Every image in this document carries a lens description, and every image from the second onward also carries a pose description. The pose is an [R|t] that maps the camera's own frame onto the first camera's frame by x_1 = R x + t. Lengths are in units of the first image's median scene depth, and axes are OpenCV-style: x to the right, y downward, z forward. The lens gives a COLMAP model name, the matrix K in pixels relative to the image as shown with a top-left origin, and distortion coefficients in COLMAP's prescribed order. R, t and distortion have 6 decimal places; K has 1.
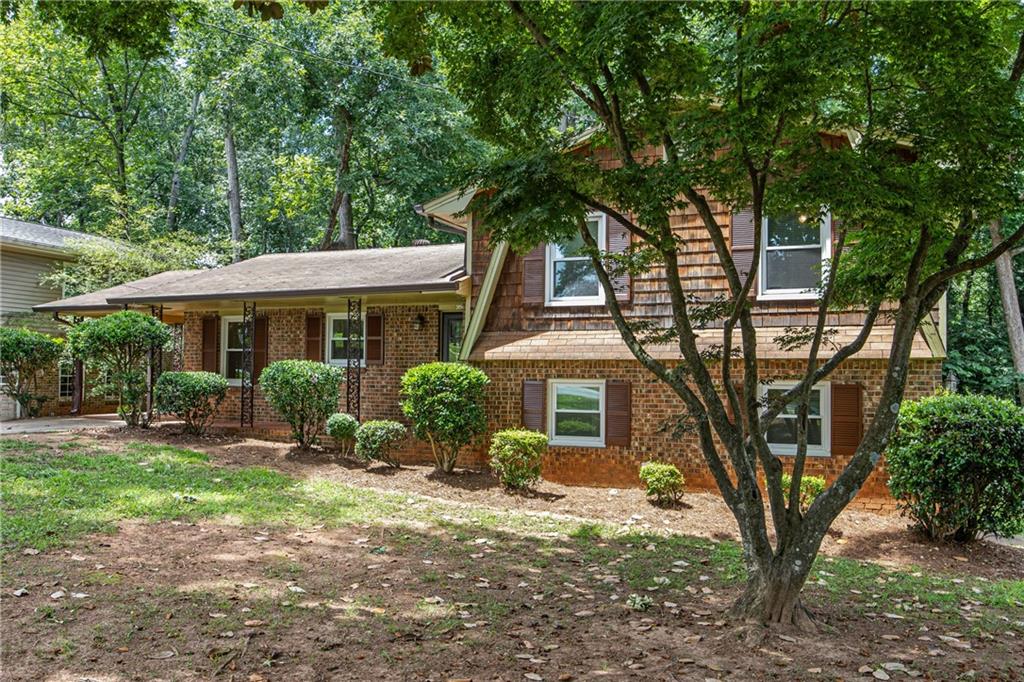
lens RADIAL K [[783.0, 0, 508.1], [0, 783.0, 342.5], [0, 0, 1]] dist [0.007202, 0.000513]
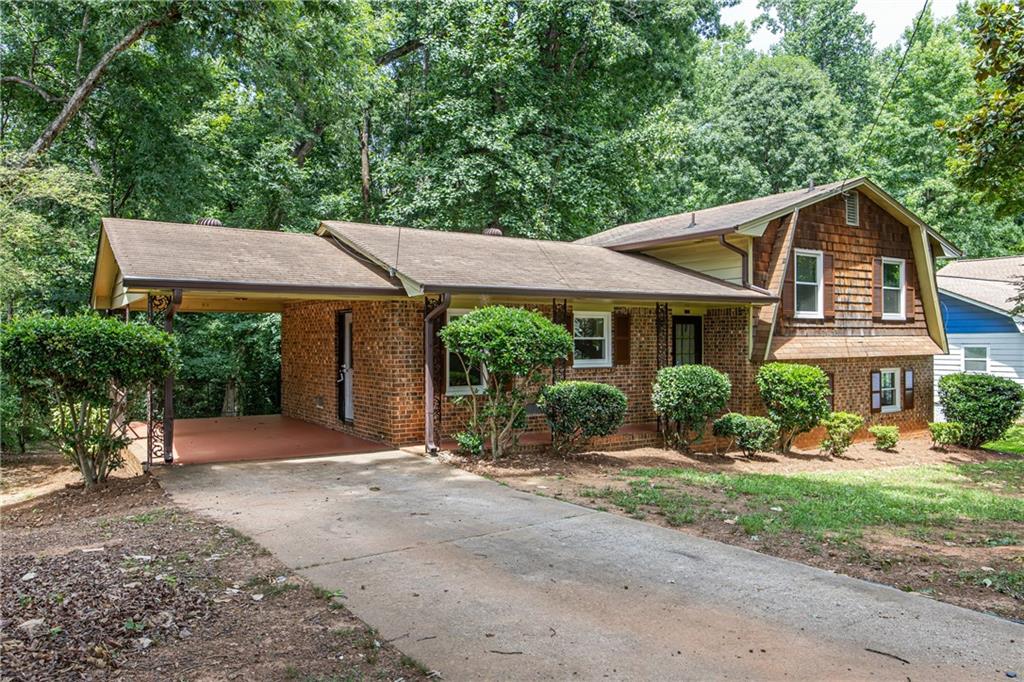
lens RADIAL K [[760.5, 0, 513.1], [0, 760.5, 341.0], [0, 0, 1]] dist [-0.006740, -0.003268]
pose [[0.563233, -0.009266, 0.826246, -1.313127], [-0.023853, 0.999338, 0.027467, -0.031716], [-0.825954, -0.035179, 0.562640, 0.690297]]
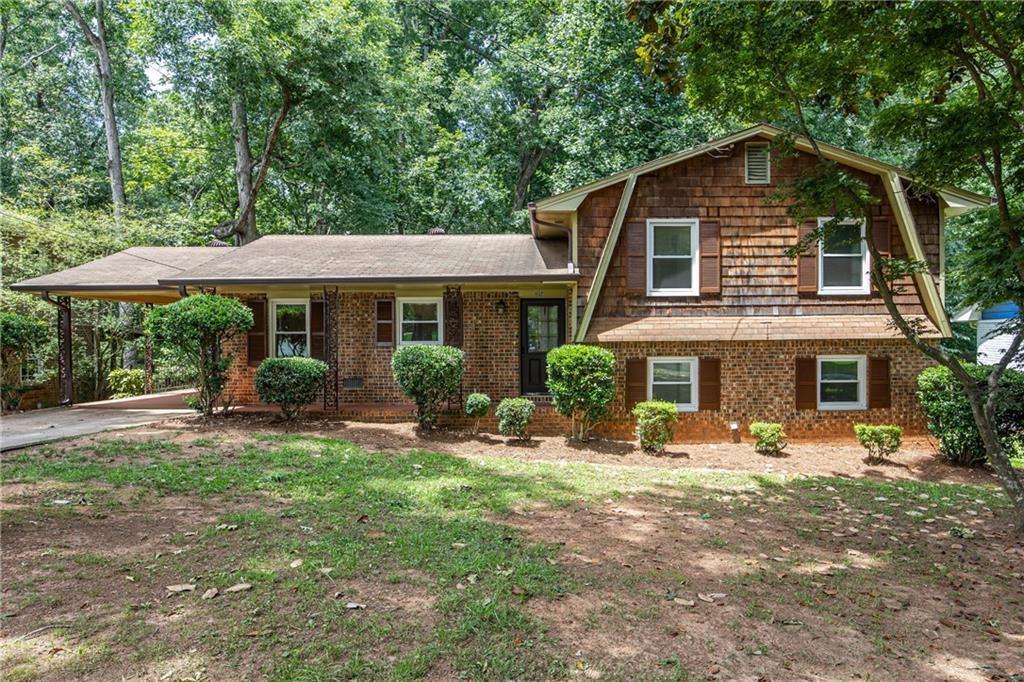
lens RADIAL K [[659.5, 0, 536.5], [0, 659.5, 342.4], [0, 0, 1]] dist [-0.003472, -0.000044]
pose [[0.925529, -0.017290, 0.378283, -0.501863], [-0.000077, 0.998949, 0.045846, -0.022474], [-0.378678, -0.042461, 0.924554, 0.139531]]
